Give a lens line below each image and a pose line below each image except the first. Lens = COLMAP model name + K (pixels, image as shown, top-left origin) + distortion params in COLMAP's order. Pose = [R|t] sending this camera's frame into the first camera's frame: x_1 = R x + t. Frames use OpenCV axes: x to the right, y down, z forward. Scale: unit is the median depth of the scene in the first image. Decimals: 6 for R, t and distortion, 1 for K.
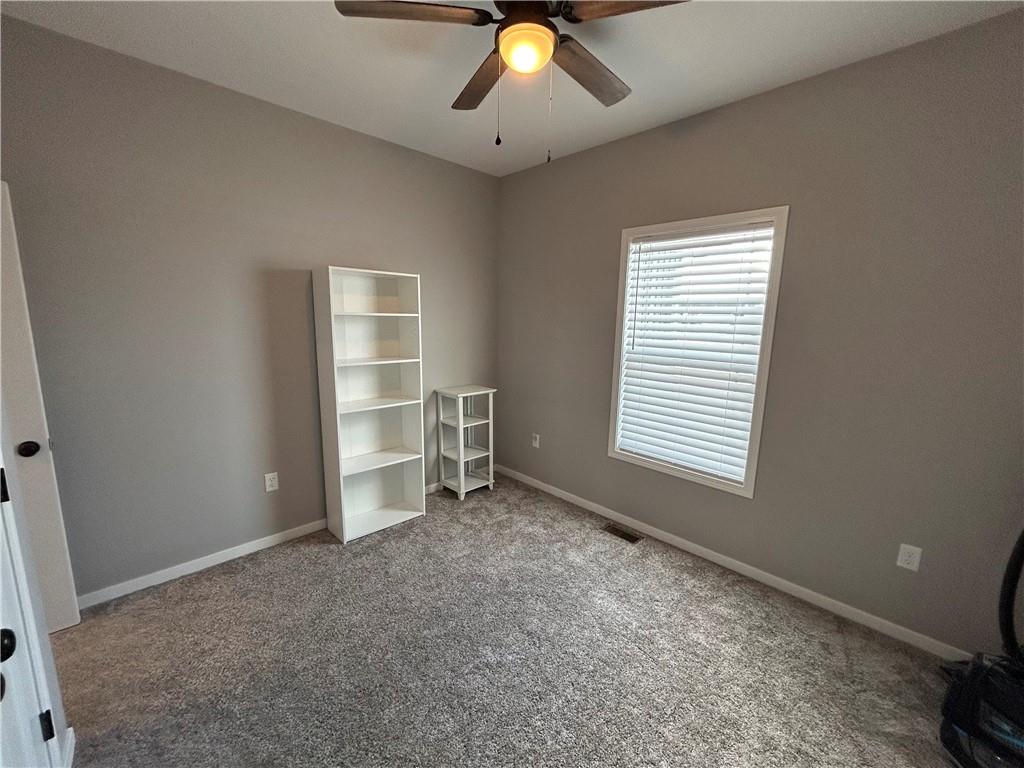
lens RADIAL K [[409.4, 0, 512.0], [0, 409.4, 384.0], [0, 0, 1]] dist [0.000810, 0.000352]
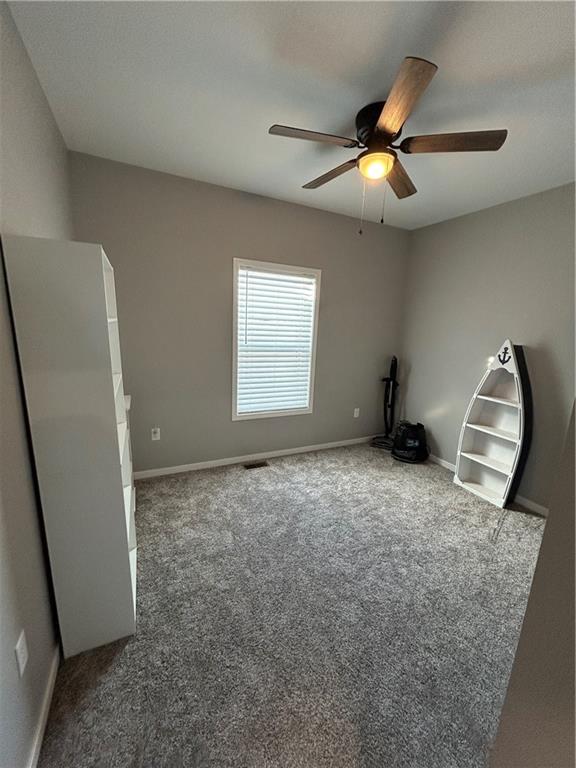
lens RADIAL K [[307.0, 0, 288.0], [0, 307.0, 384.0], [0, 0, 1]] dist [0.000810, 0.000352]
pose [[0.323721, -0.192347, 0.926395, -0.737354], [0.119488, 0.979590, 0.161638, -0.107553], [-0.938577, 0.058368, 0.340097, 0.514243]]
